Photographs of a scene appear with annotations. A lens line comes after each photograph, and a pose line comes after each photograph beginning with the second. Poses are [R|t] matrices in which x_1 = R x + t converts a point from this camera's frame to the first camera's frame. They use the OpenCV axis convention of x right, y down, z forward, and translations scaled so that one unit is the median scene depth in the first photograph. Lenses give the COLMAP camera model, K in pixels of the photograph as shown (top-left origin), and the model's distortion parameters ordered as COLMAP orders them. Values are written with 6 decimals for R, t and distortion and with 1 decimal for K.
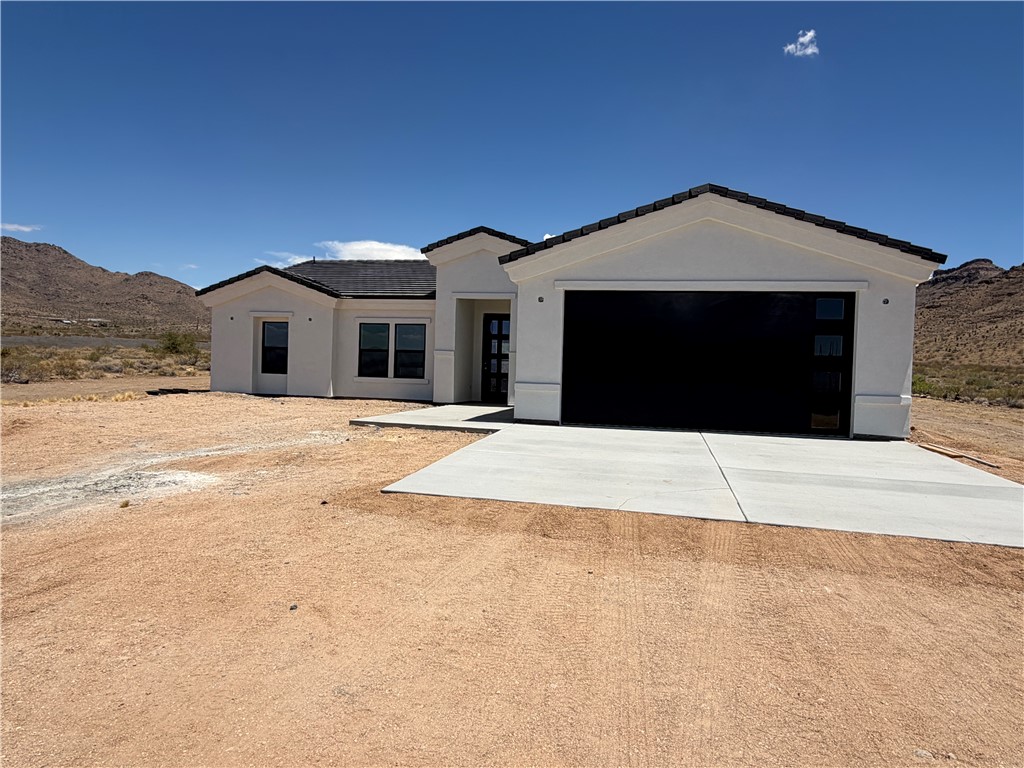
lens RADIAL K [[660.2, 0, 512.0], [0, 660.2, 384.0], [0, 0, 1]] dist [-0.002038, 0.001353]
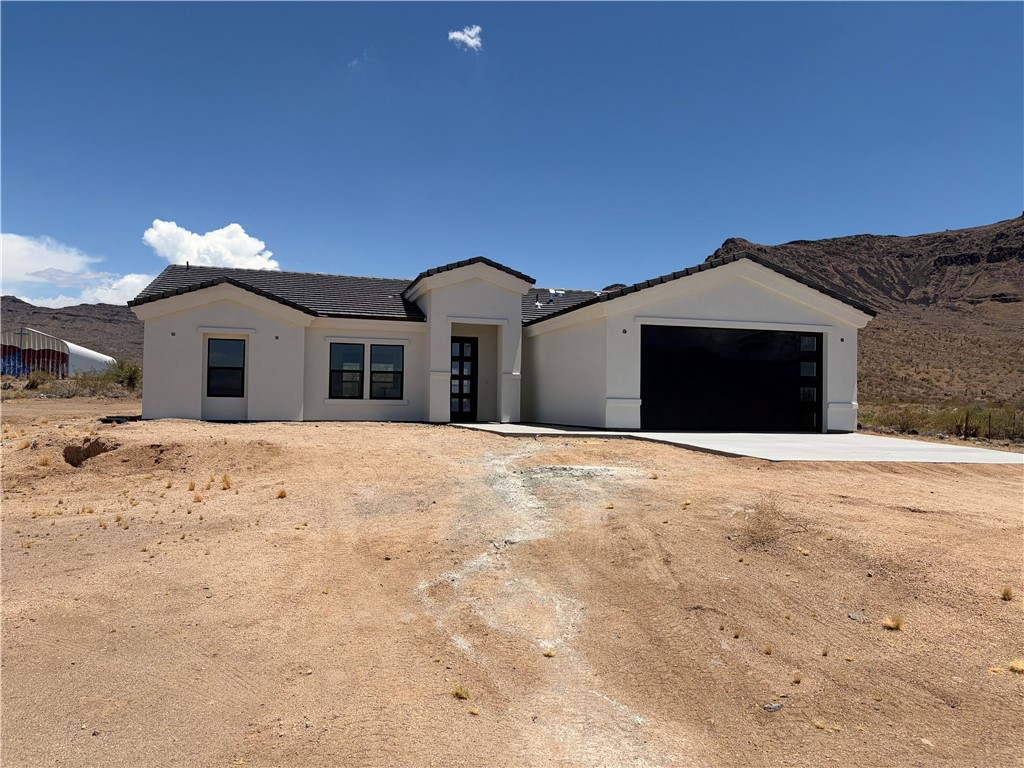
lens RADIAL K [[774.6, 0, 516.0], [0, 774.6, 391.1], [0, 0, 1]] dist [0.093773, -0.138910]
pose [[0.879428, -0.009672, 0.475933, -0.538807], [0.021495, 0.999581, -0.019406, 0.005503], [-0.475546, 0.027297, 0.879267, -0.119213]]
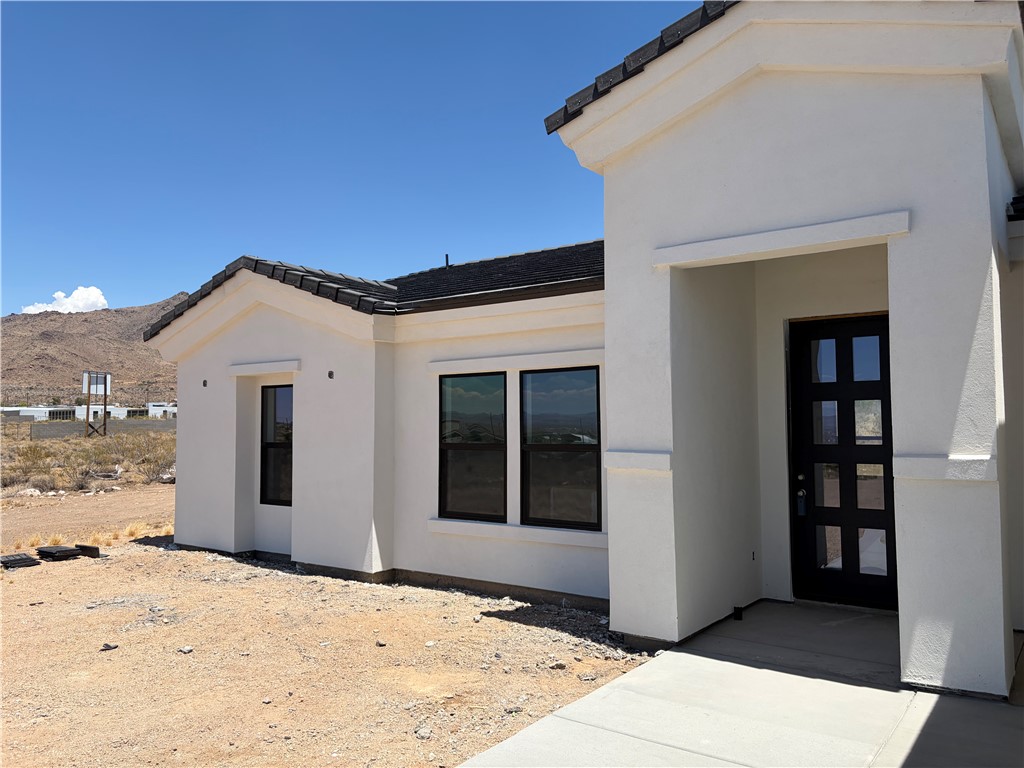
lens RADIAL K [[774.6, 0, 516.0], [0, 774.6, 391.1], [0, 0, 1]] dist [0.093773, -0.138910]
pose [[0.914137, -0.056637, -0.401430, -0.012552], [0.026468, 0.996419, -0.080309, -0.047163], [0.404540, 0.062789, 0.912362, 0.620917]]
